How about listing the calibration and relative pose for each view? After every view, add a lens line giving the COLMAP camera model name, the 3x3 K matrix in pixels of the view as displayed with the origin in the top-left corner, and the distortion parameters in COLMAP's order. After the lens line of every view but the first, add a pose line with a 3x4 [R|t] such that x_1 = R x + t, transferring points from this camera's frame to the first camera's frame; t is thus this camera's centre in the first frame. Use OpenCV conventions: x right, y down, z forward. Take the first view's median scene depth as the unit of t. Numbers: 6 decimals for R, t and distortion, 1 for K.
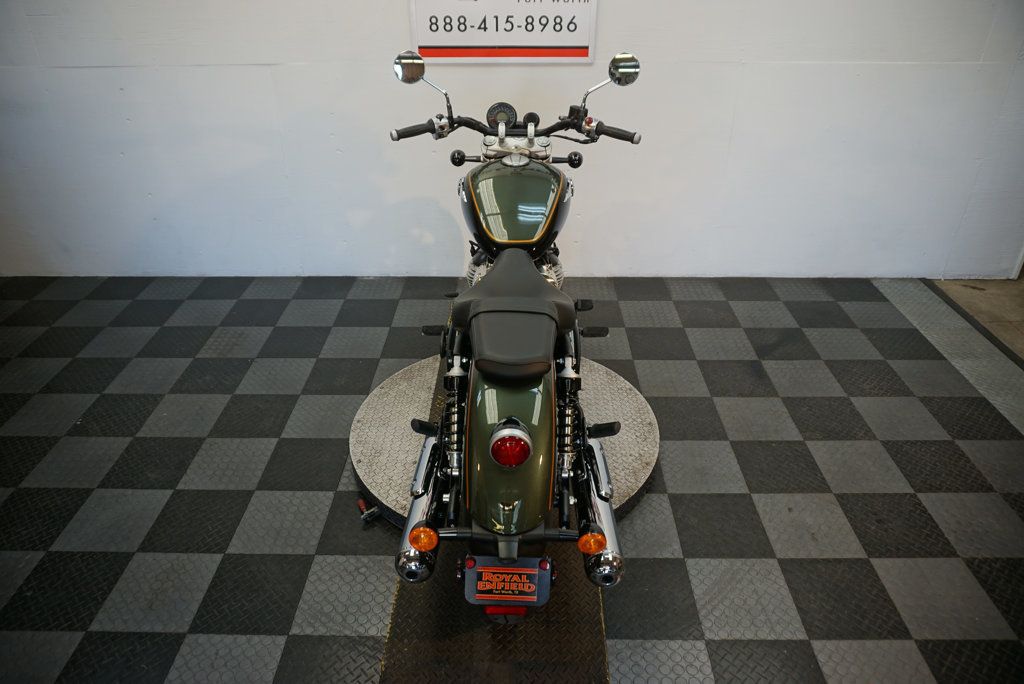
lens RADIAL K [[684.7, 0, 510.3], [0, 684.7, 337.8], [0, 0, 1]] dist [-0.043913, 0.032248]
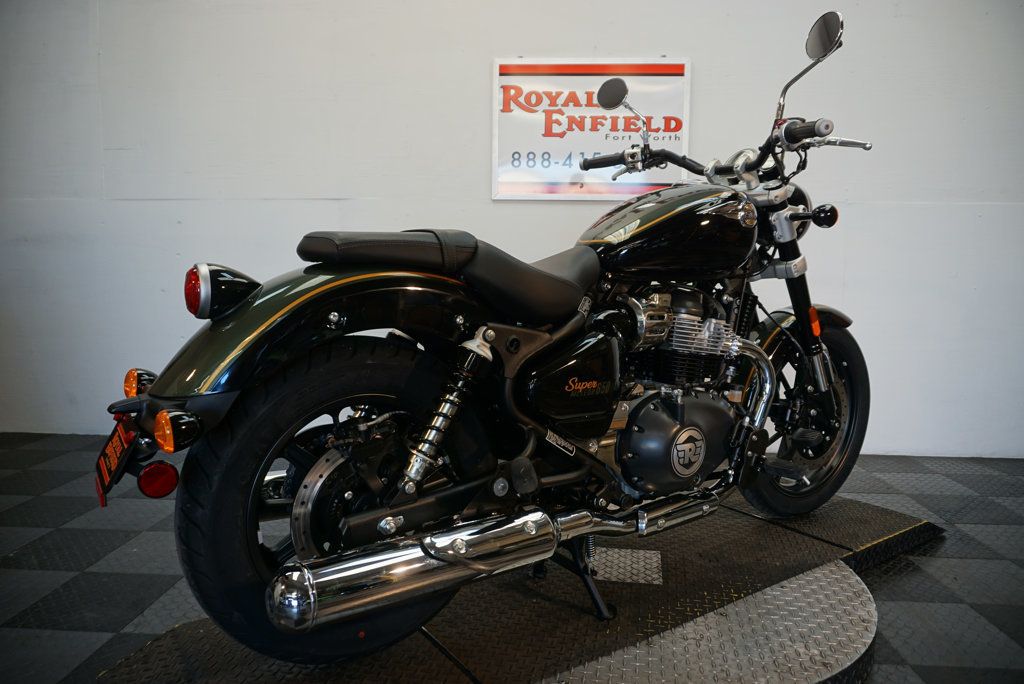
lens RADIAL K [[684.7, 0, 508.4], [0, 684.7, 340.9], [0, 0, 1]] dist [-0.043913, 0.032248]
pose [[0.998975, 0.019682, -0.040765, -0.102675], [-0.034979, 0.907241, -0.419154, 0.218905], [0.028734, 0.420151, 0.906999, 0.305576]]
